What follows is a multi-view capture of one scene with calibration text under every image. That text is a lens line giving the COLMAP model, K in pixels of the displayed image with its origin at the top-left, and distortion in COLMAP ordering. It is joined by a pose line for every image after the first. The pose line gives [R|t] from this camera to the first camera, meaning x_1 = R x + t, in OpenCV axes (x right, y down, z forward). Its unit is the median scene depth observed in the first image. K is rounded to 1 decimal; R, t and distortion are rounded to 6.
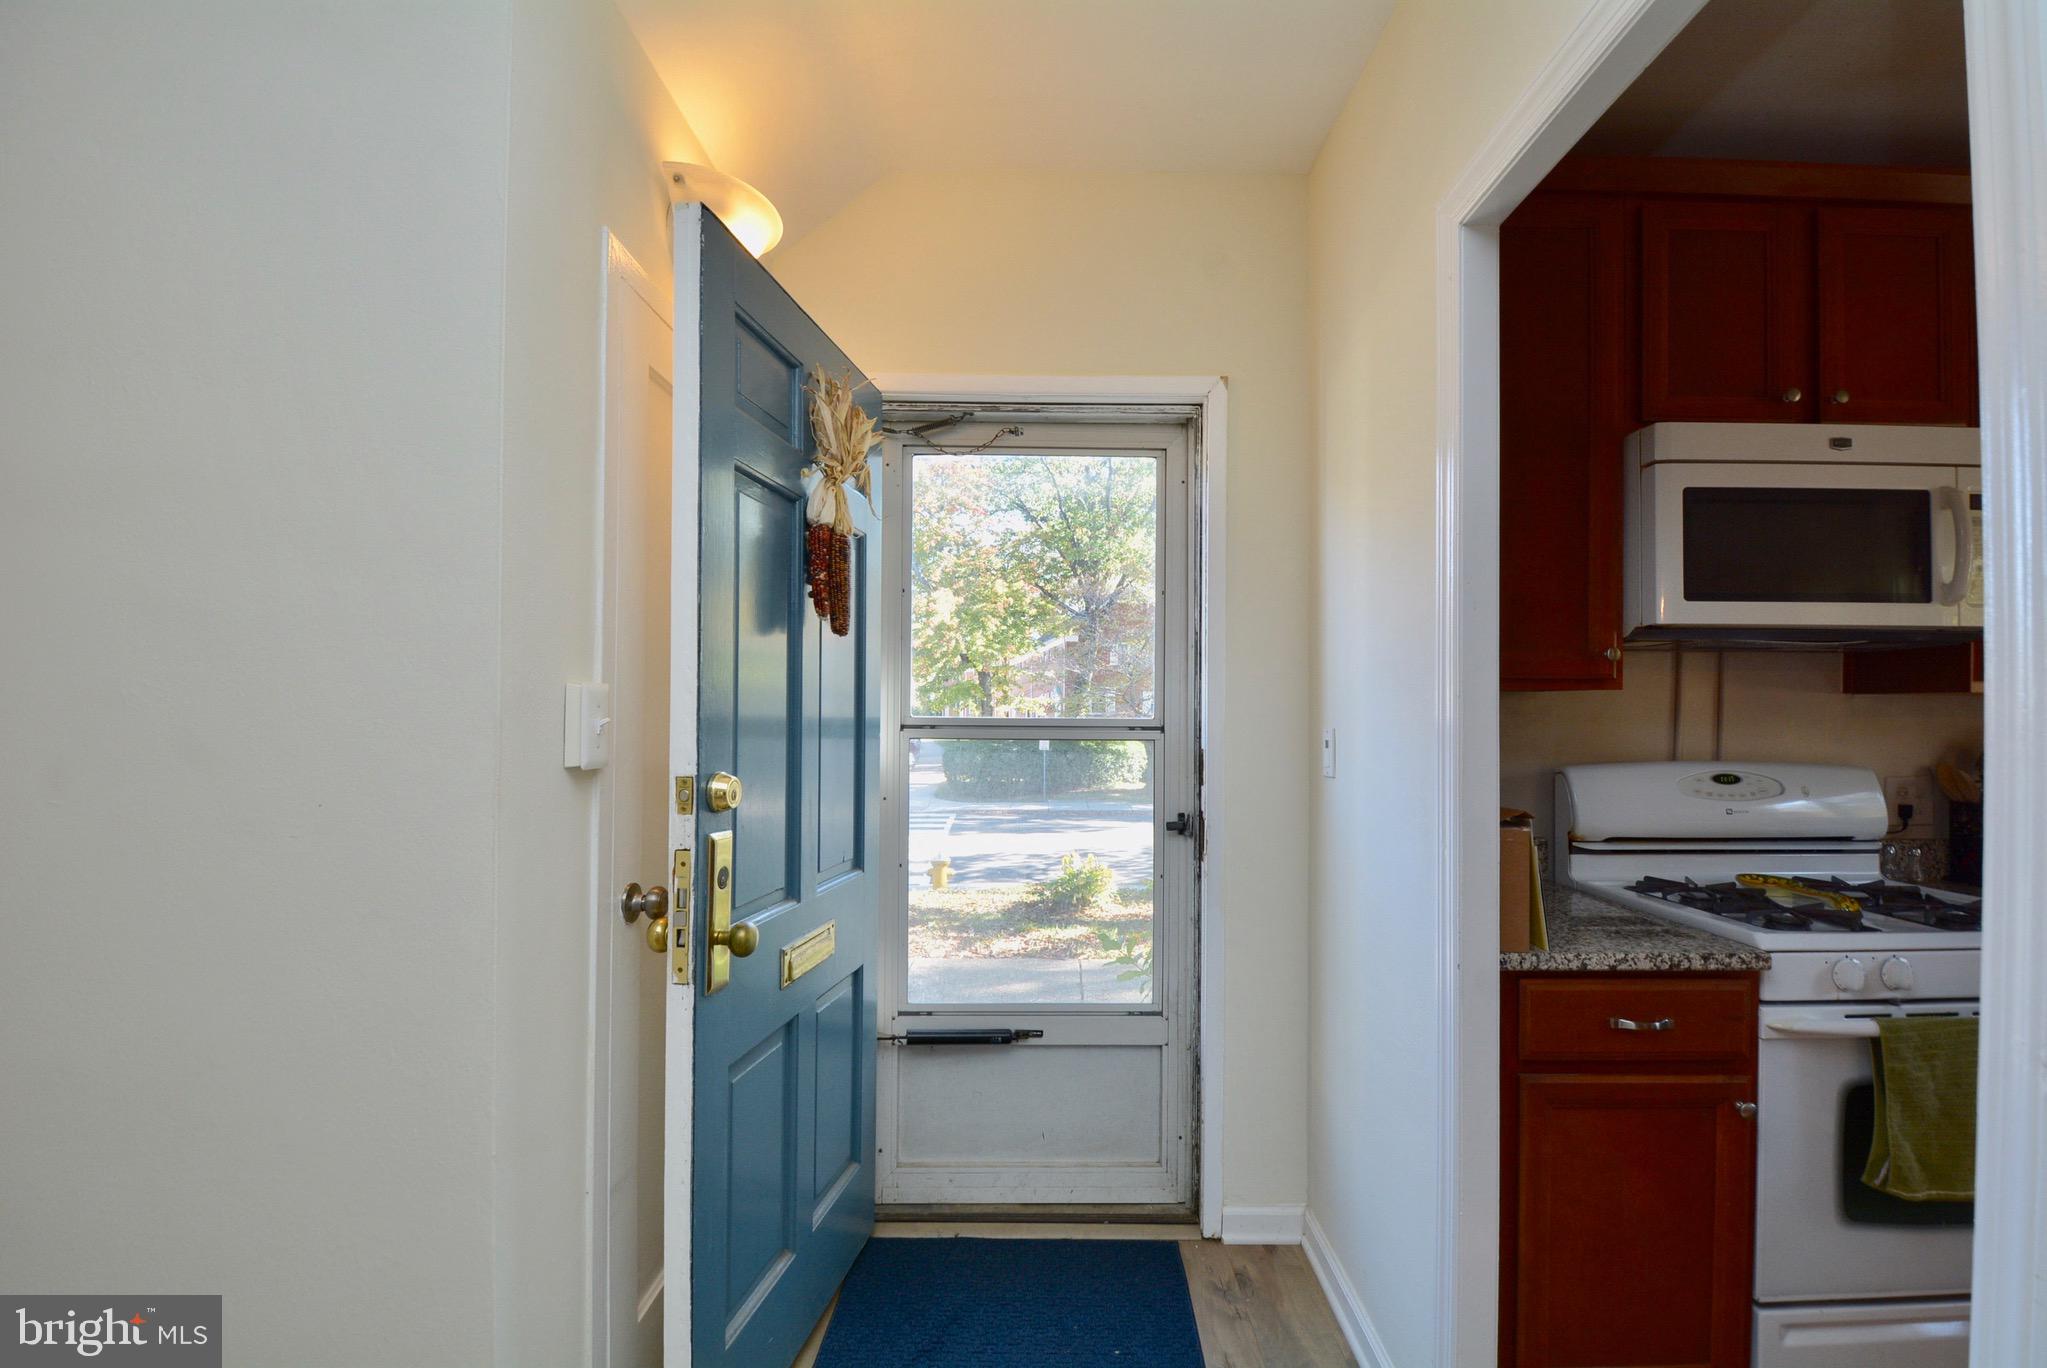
lens RADIAL K [[910.7, 0, 1039.9], [0, 910.7, 704.8], [0, 0, 1]] dist [0.002445, -0.014663]
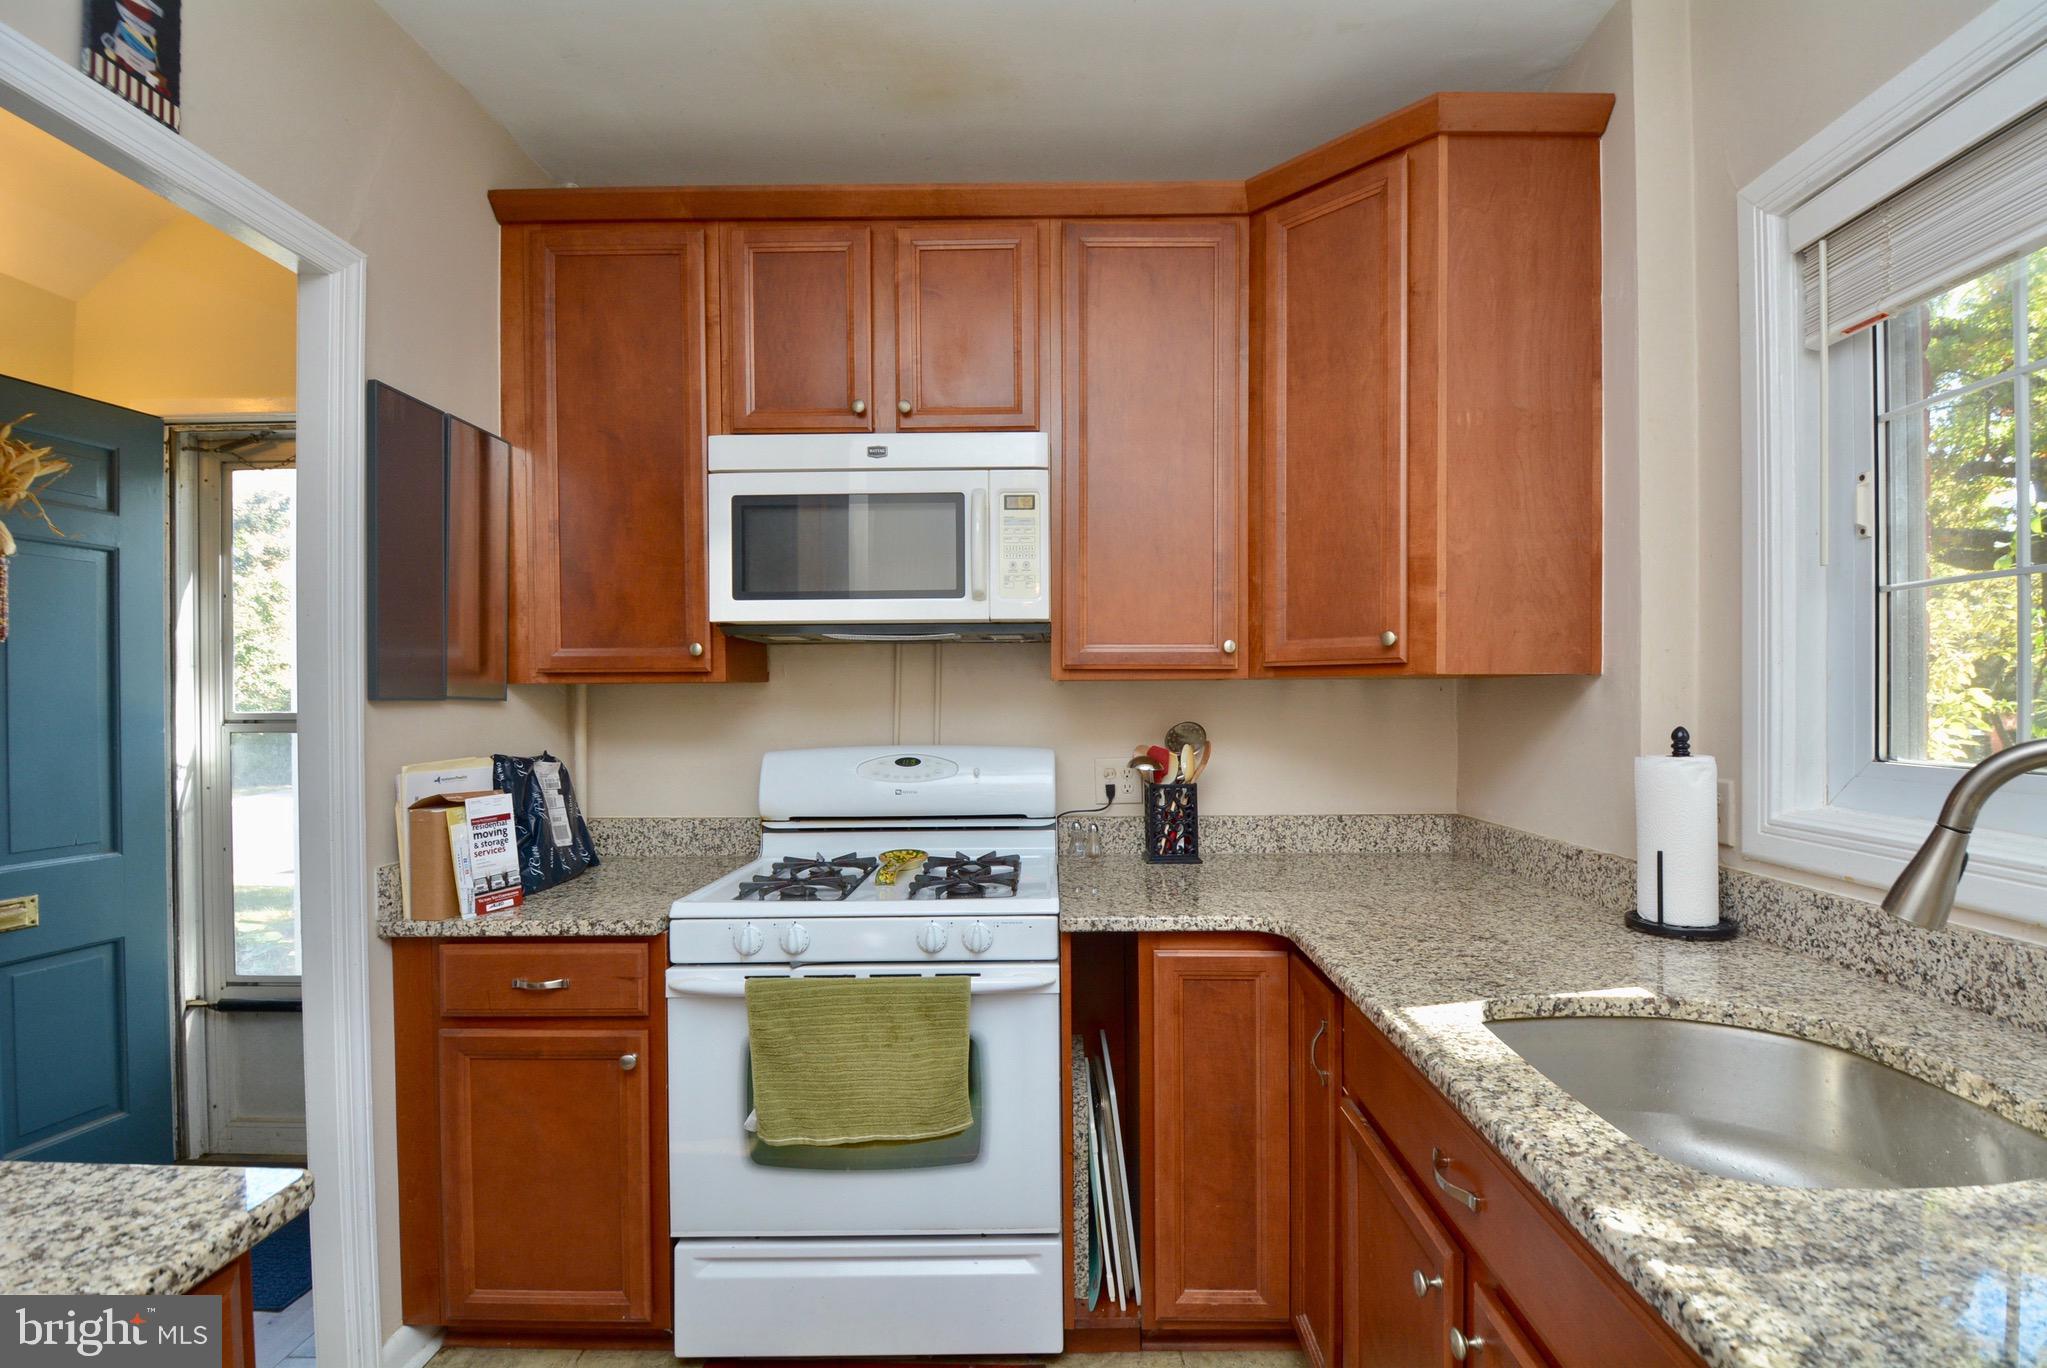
lens RADIAL K [[910.7, 0, 1050.0], [0, 910.7, 701.3], [0, 0, 1]] dist [0.002445, -0.014663]
pose [[0.999911, -0.012190, -0.005424, 1.060416], [0.012255, 0.999851, 0.012192, -0.001298], [0.005275, -0.012257, 0.999911, -0.089770]]
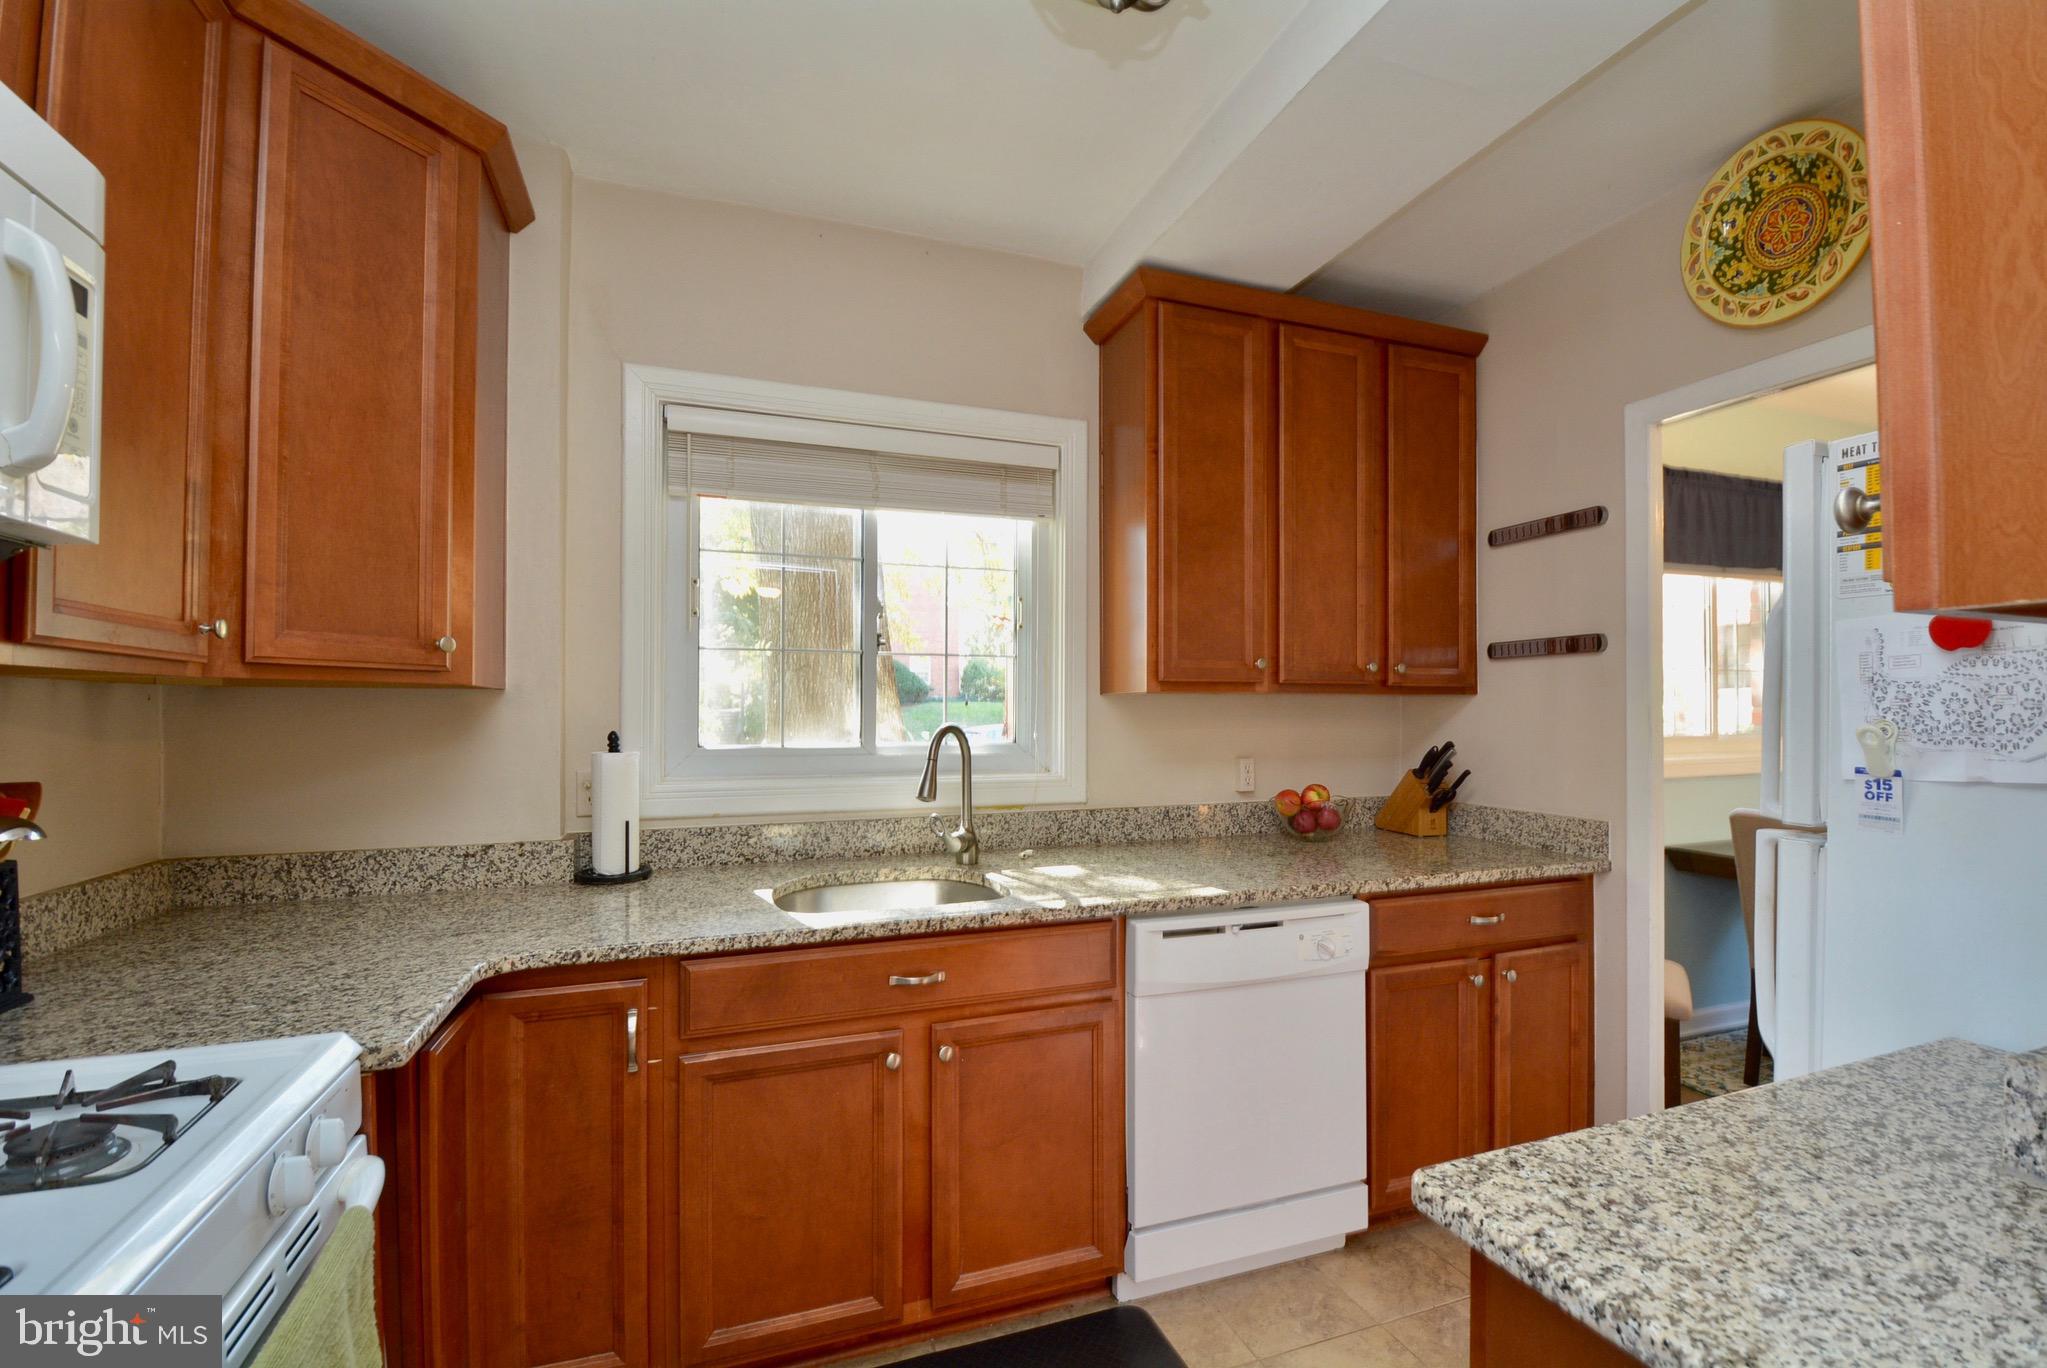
lens RADIAL K [[910.7, 0, 1049.0], [0, 910.7, 697.8], [0, 0, 1]] dist [0.002445, -0.014663]
pose [[-0.348633, 0.004728, 0.937247, 0.379023], [-0.010816, 0.999900, -0.009067, 0.003877], [-0.937197, -0.013298, -0.348548, 0.629494]]
